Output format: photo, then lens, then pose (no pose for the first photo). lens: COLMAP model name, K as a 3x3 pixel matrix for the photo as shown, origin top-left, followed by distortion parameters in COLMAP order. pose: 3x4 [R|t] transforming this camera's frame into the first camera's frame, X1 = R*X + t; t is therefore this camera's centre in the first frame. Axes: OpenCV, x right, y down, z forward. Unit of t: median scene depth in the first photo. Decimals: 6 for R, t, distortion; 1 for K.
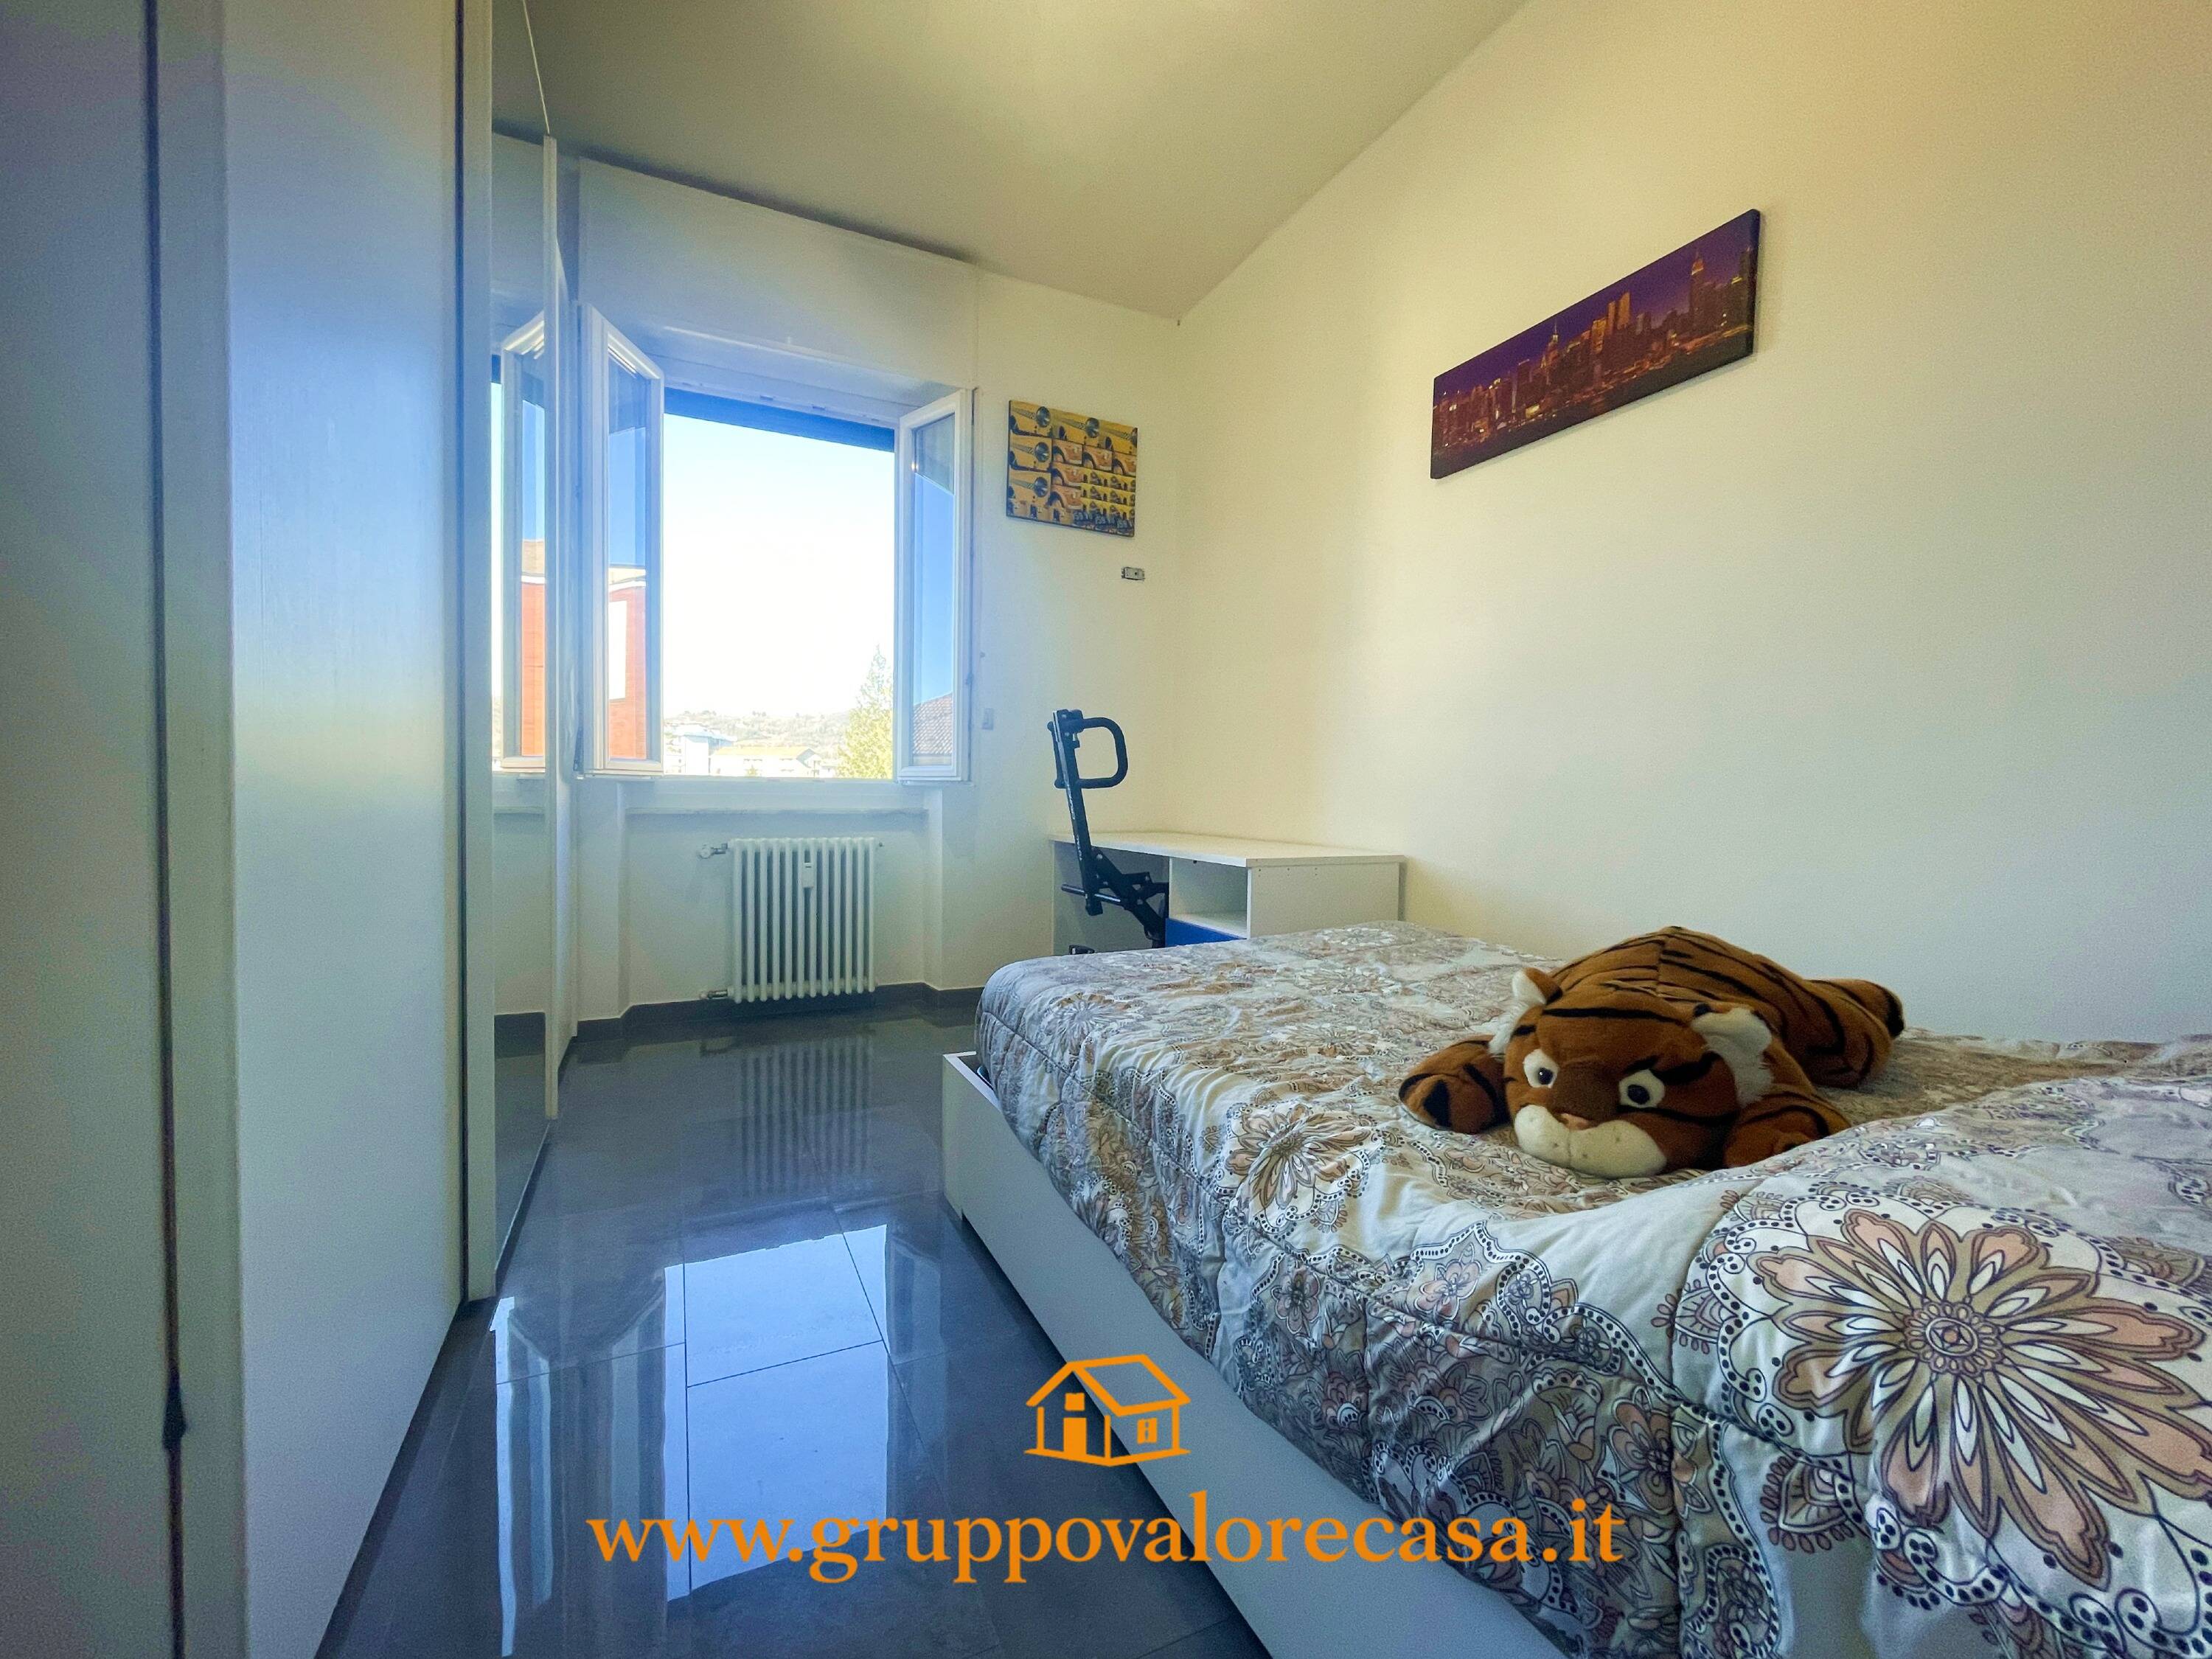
lens RADIAL K [[911.1, 0, 1099.1], [0, 911.1, 820.6], [0, 0, 1]] dist [0.001478, 0.000629]
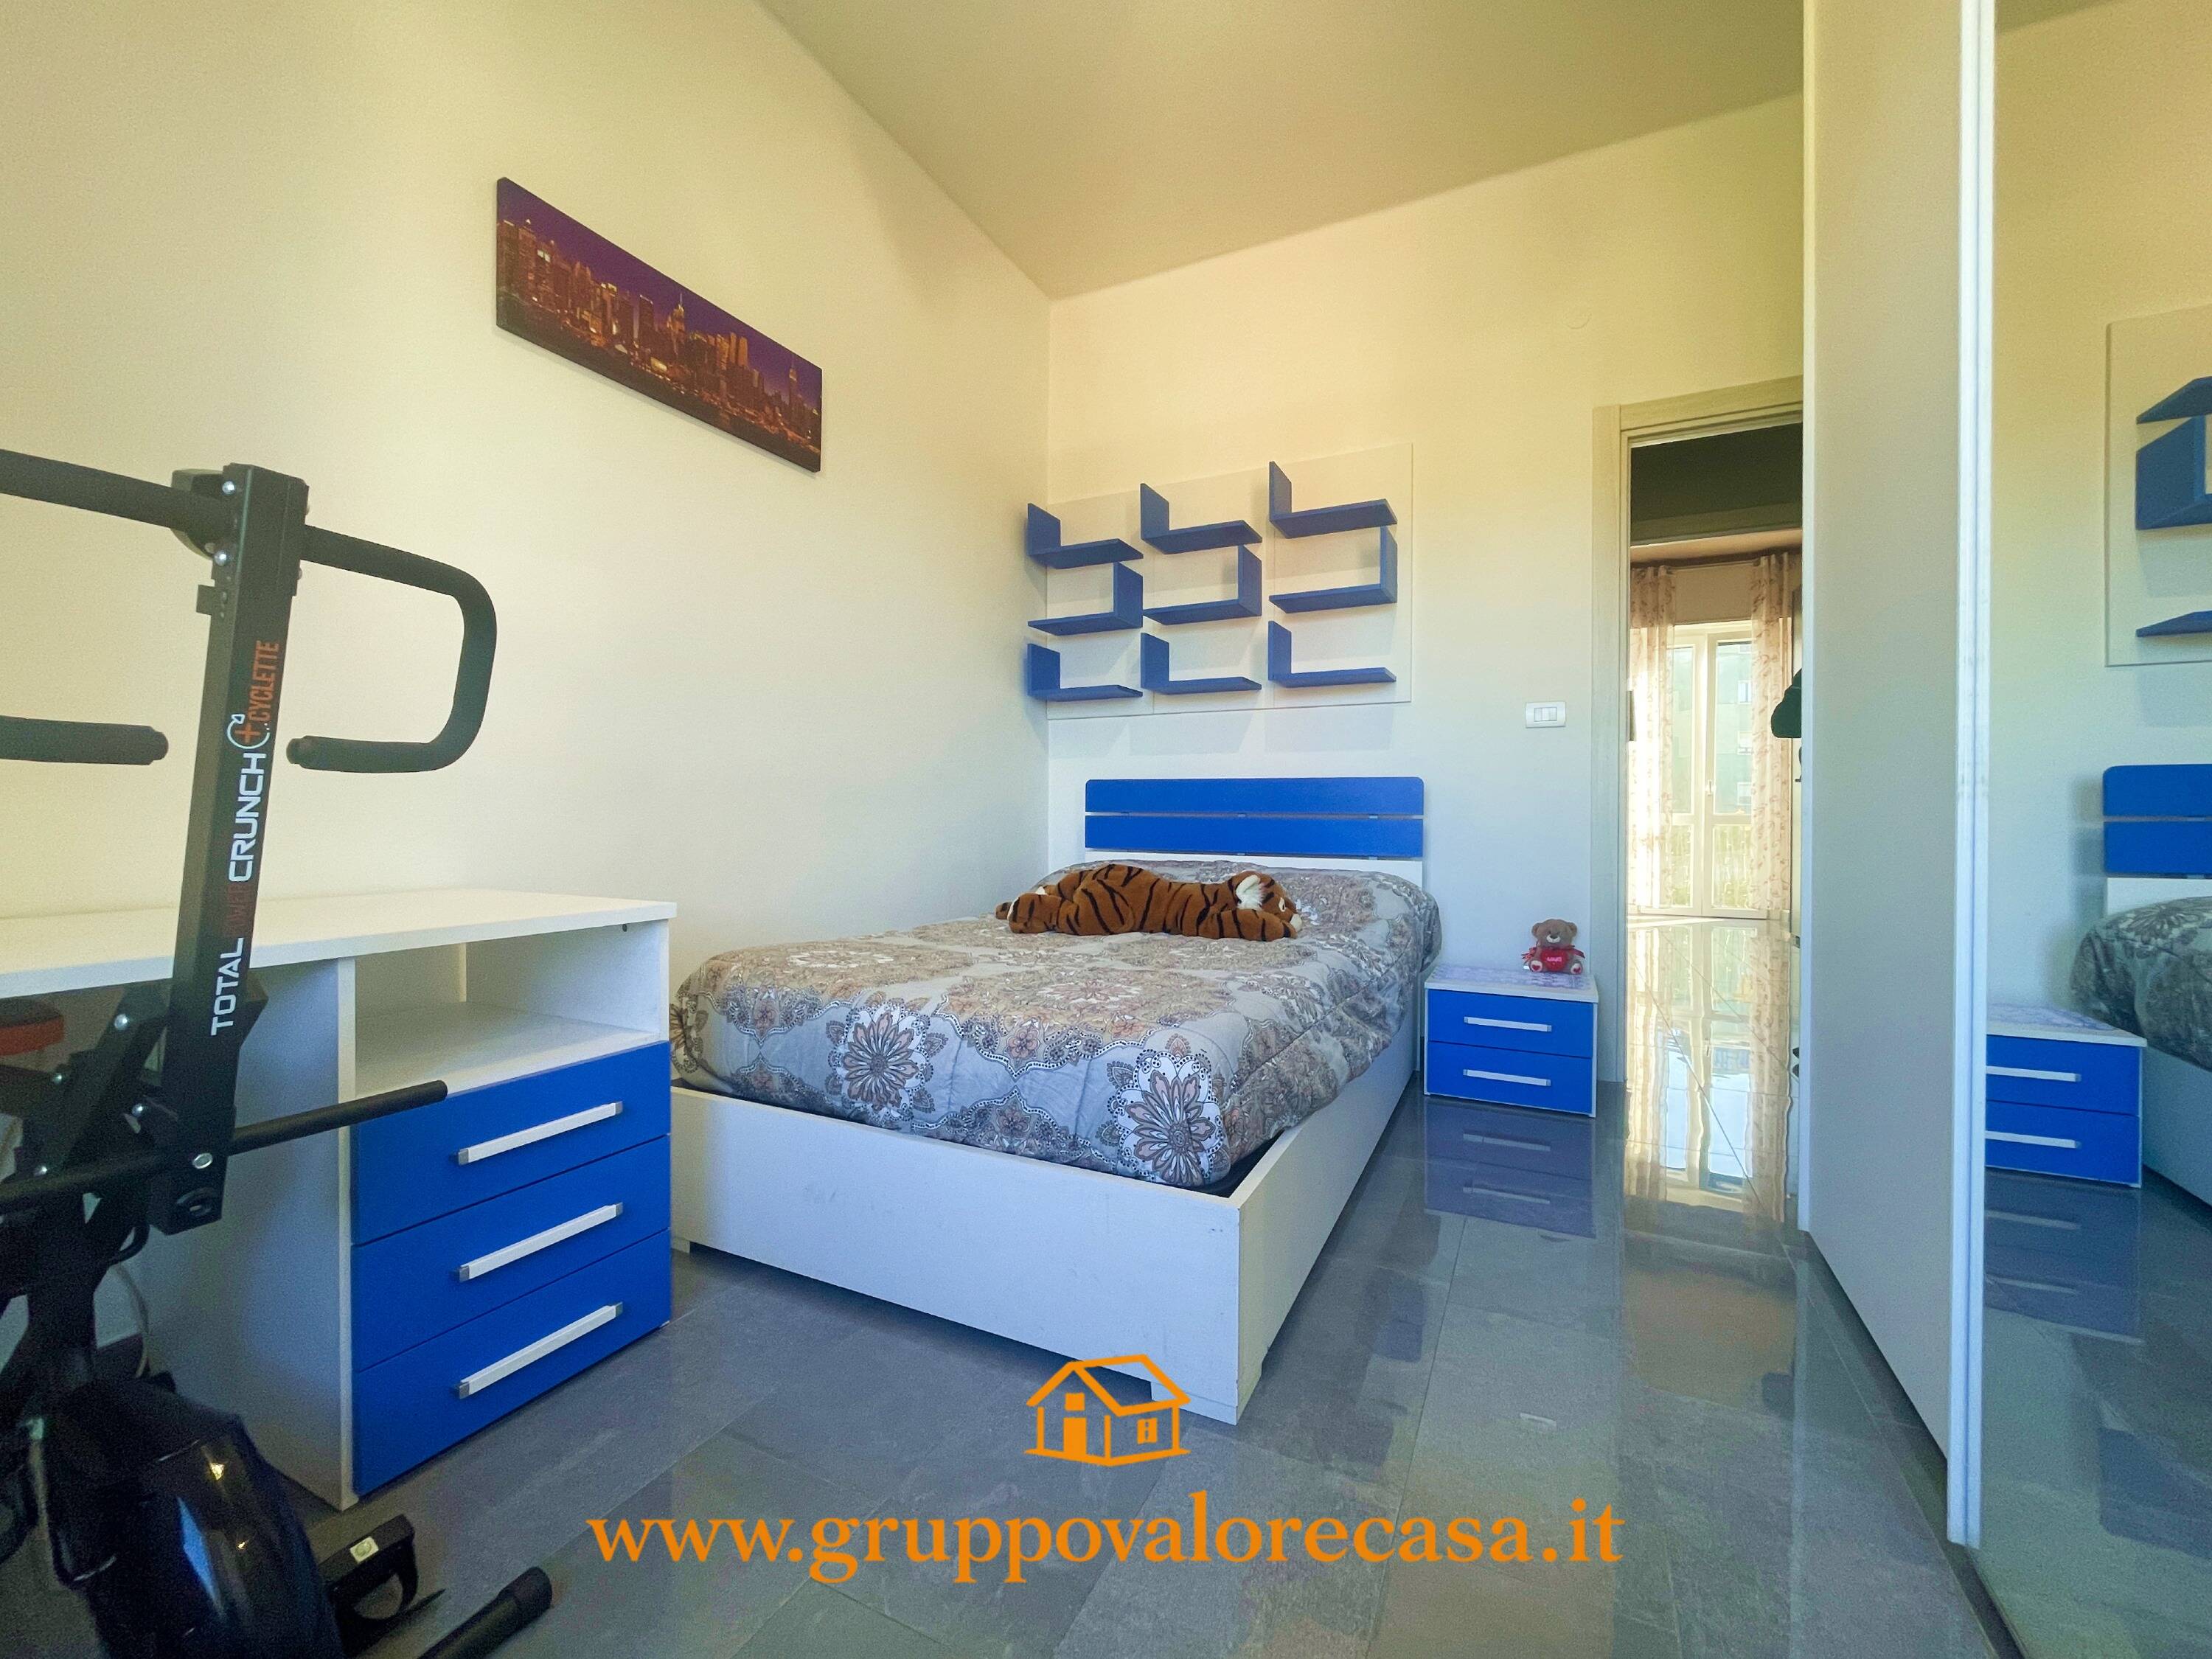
lens RADIAL K [[911.1, 0, 1099.1], [0, 911.1, 820.6], [0, 0, 1]] dist [0.001478, 0.000629]
pose [[-0.623698, -0.031118, 0.781046, -0.532993], [0.010169, 0.998800, 0.047913, -0.038865], [-0.781599, 0.037826, -0.622633, 1.276948]]
